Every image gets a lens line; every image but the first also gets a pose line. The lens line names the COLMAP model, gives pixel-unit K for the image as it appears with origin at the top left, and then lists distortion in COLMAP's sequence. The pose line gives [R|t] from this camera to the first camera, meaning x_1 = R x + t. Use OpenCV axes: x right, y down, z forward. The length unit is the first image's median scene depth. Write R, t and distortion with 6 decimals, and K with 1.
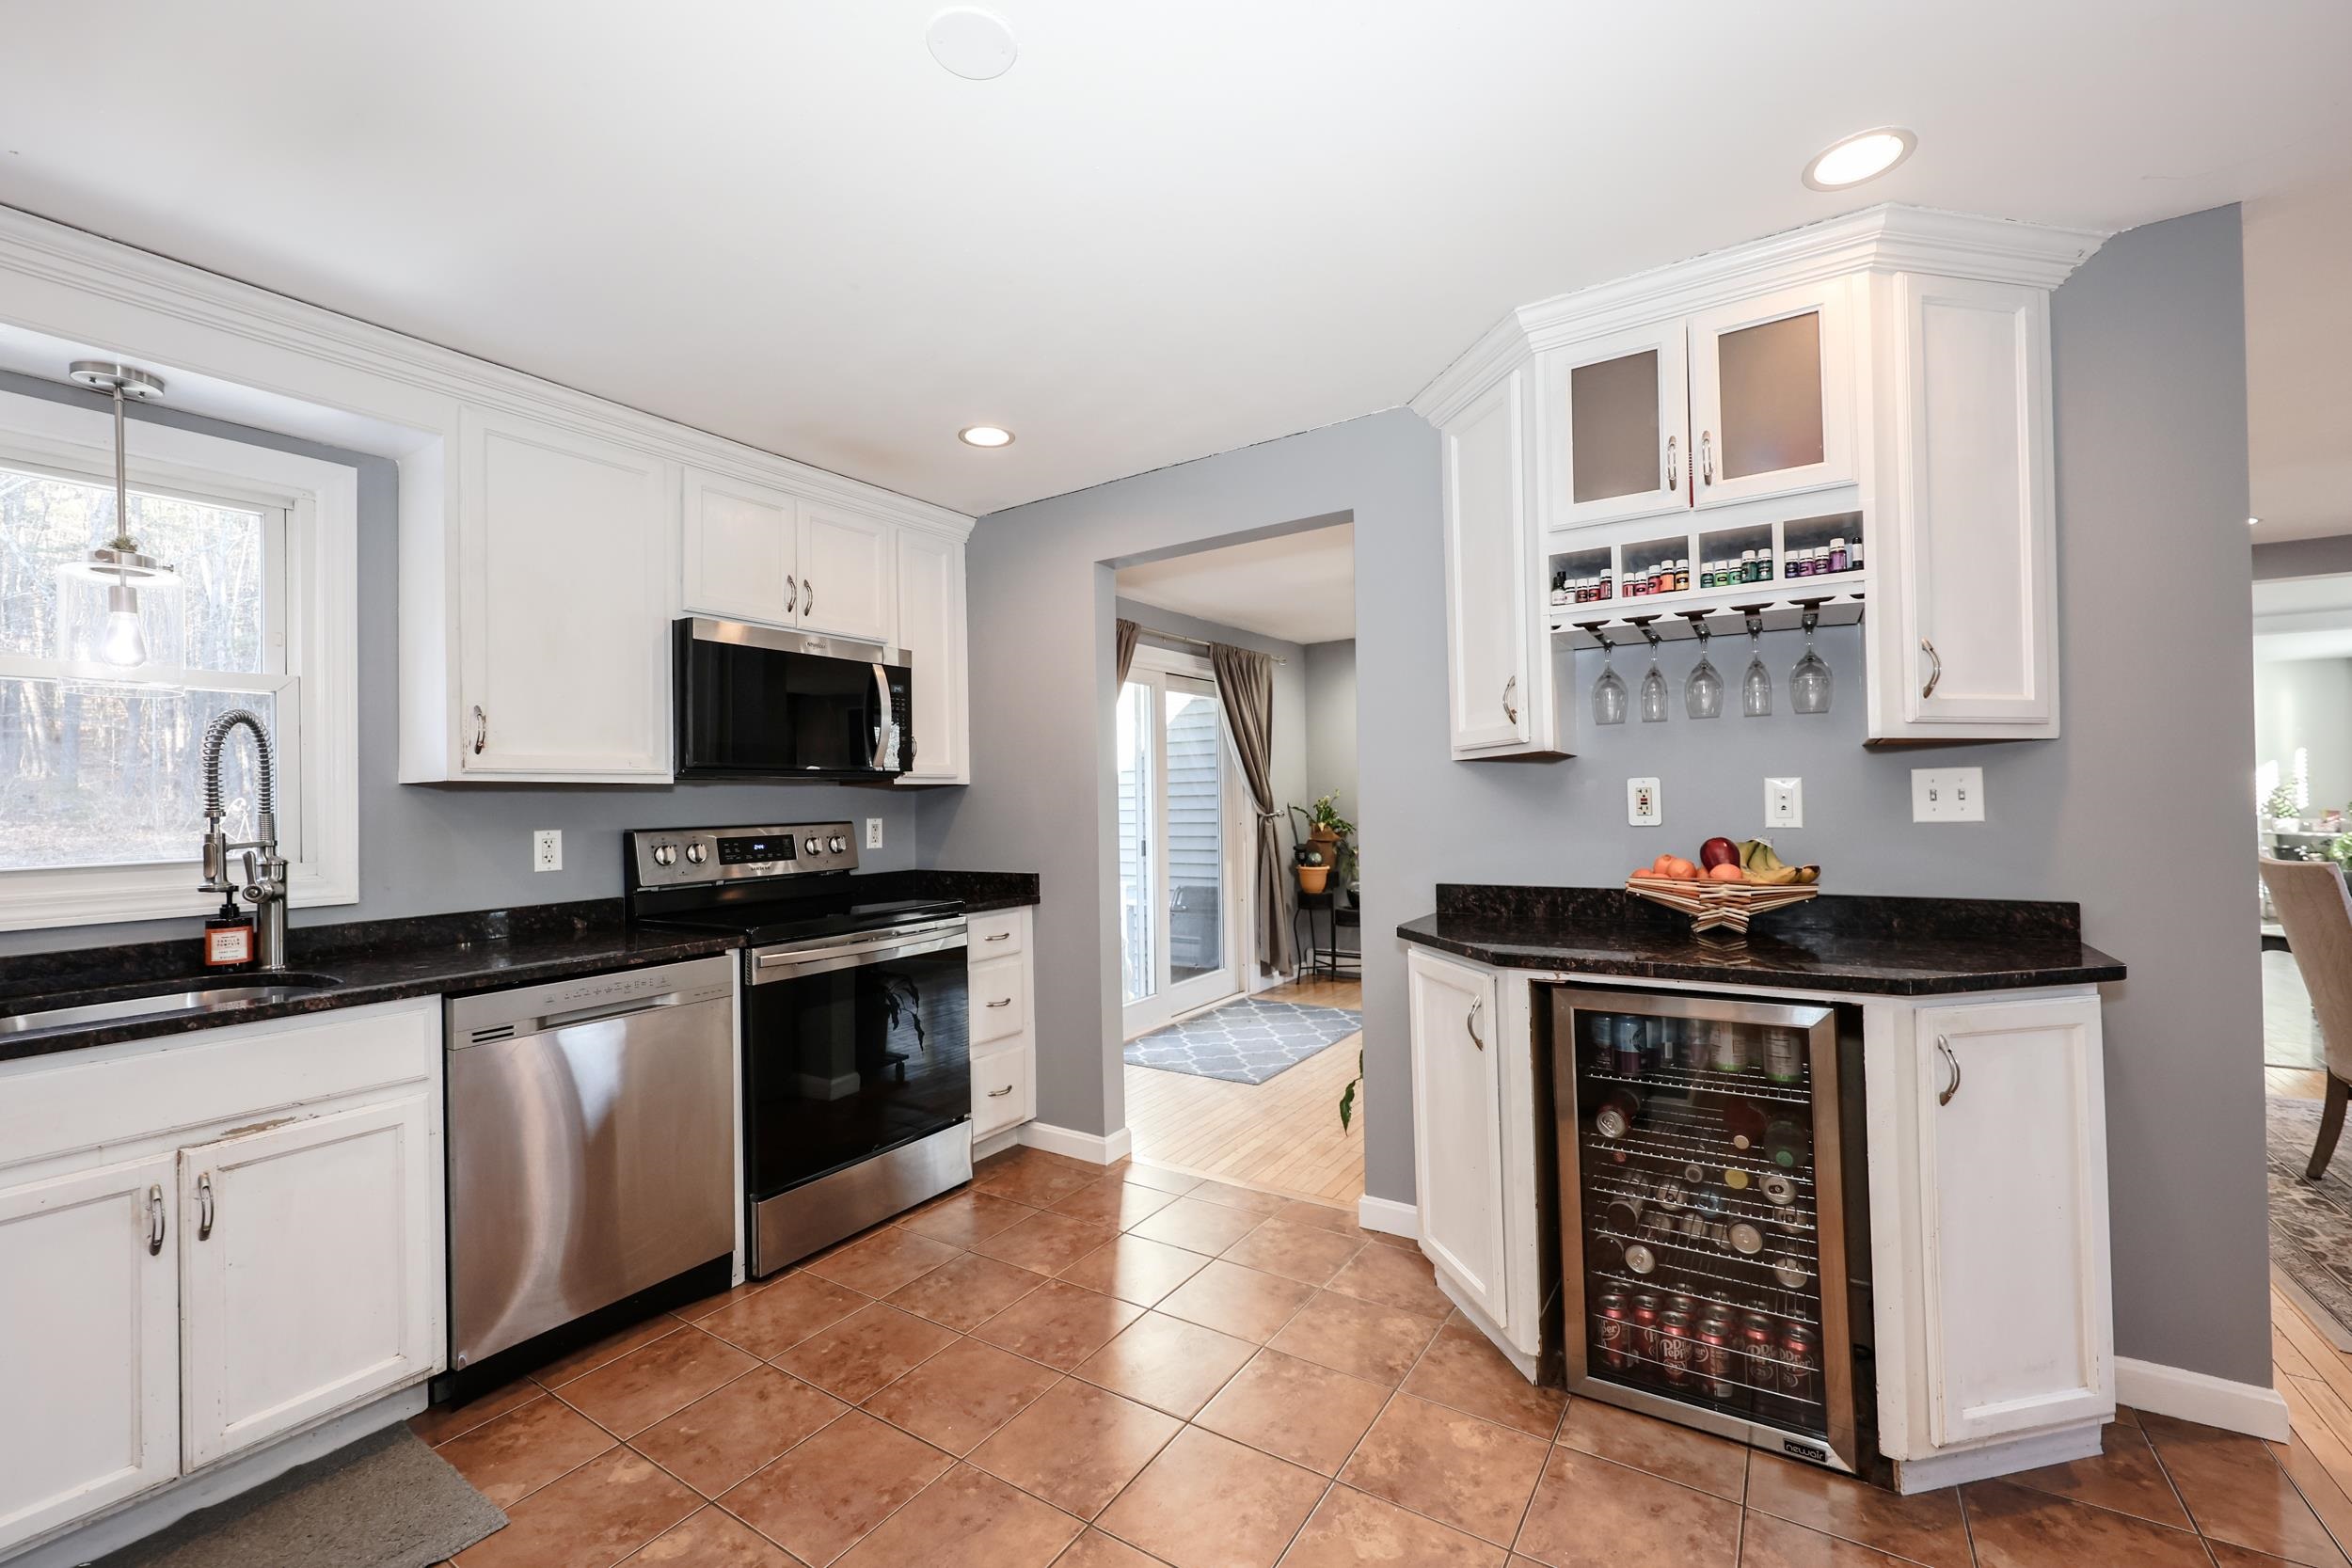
lens RADIAL K [[964.8, 0, 1176.0], [0, 964.8, 784.0], [0, 0, 1]] dist [-0.000167, -0.000017]
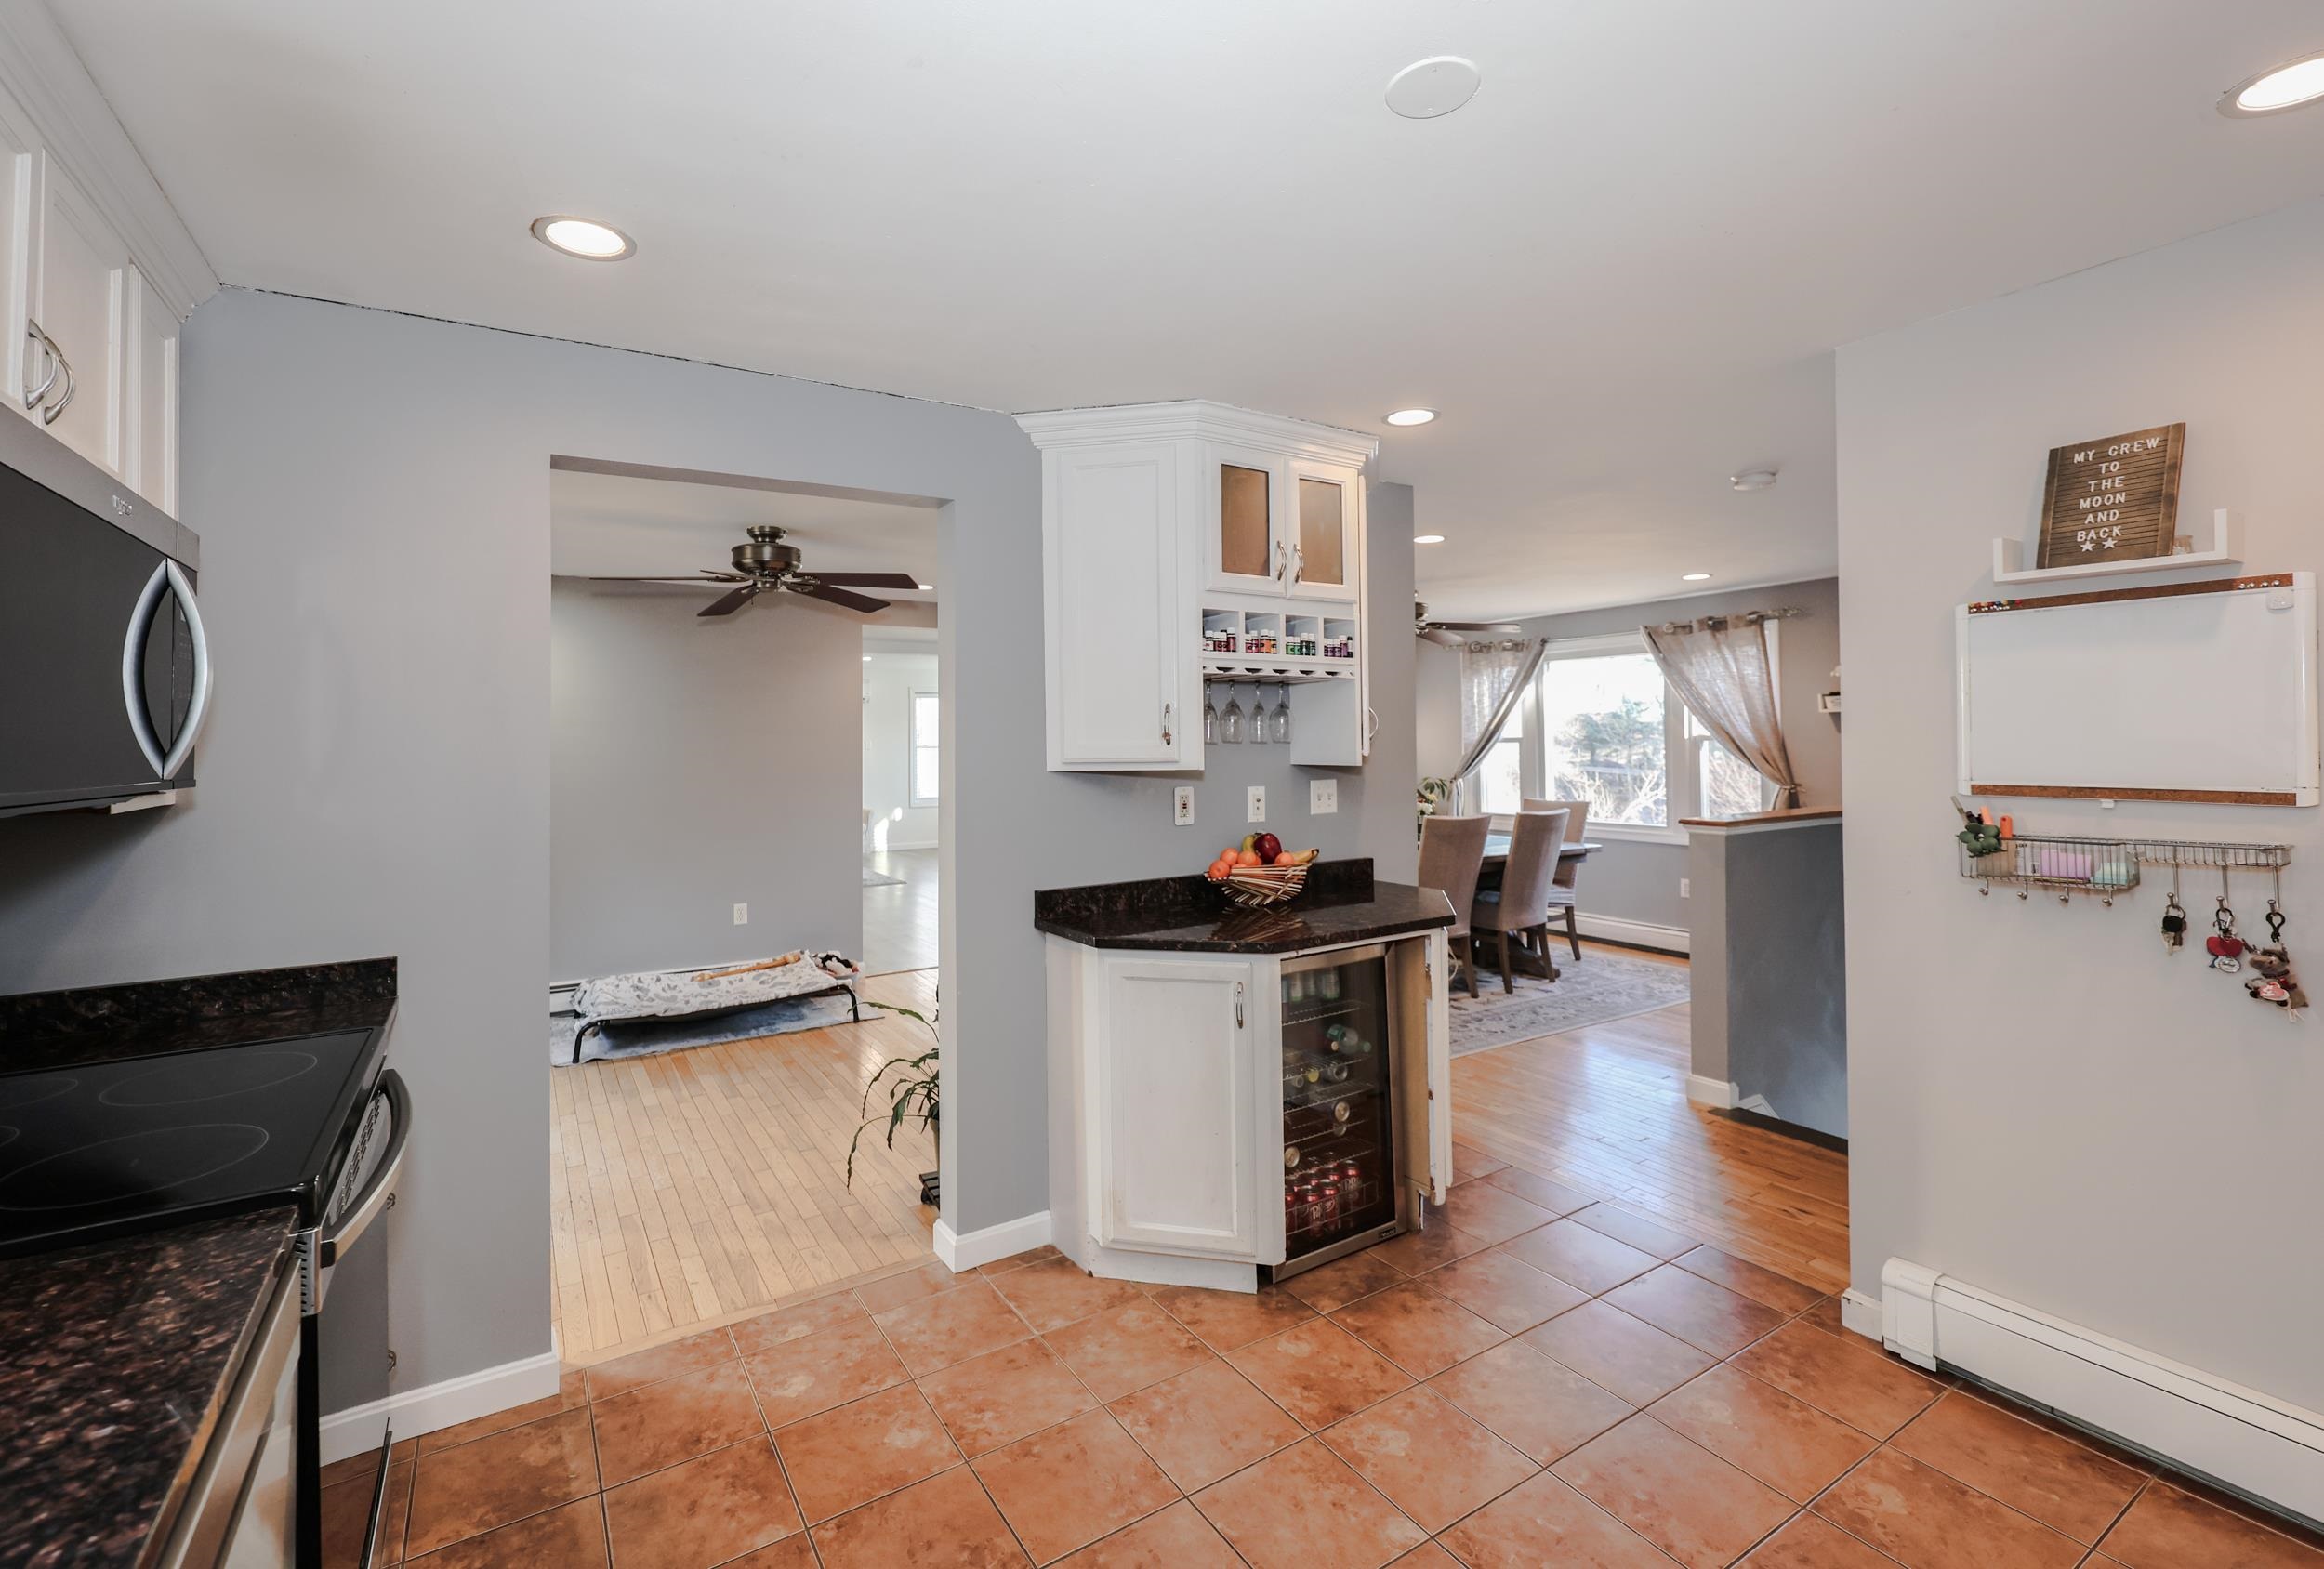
lens RADIAL K [[1014.8, 0, 1157.5], [0, 1014.8, 715.6], [0, 0, 1]] dist [0.000749, 0.000106]
pose [[0.416815, 0.035589, 0.908294, -0.817544], [-0.015104, 0.999366, -0.032226, -0.062404], [-0.908866, -0.000287, 0.417089, 0.536236]]
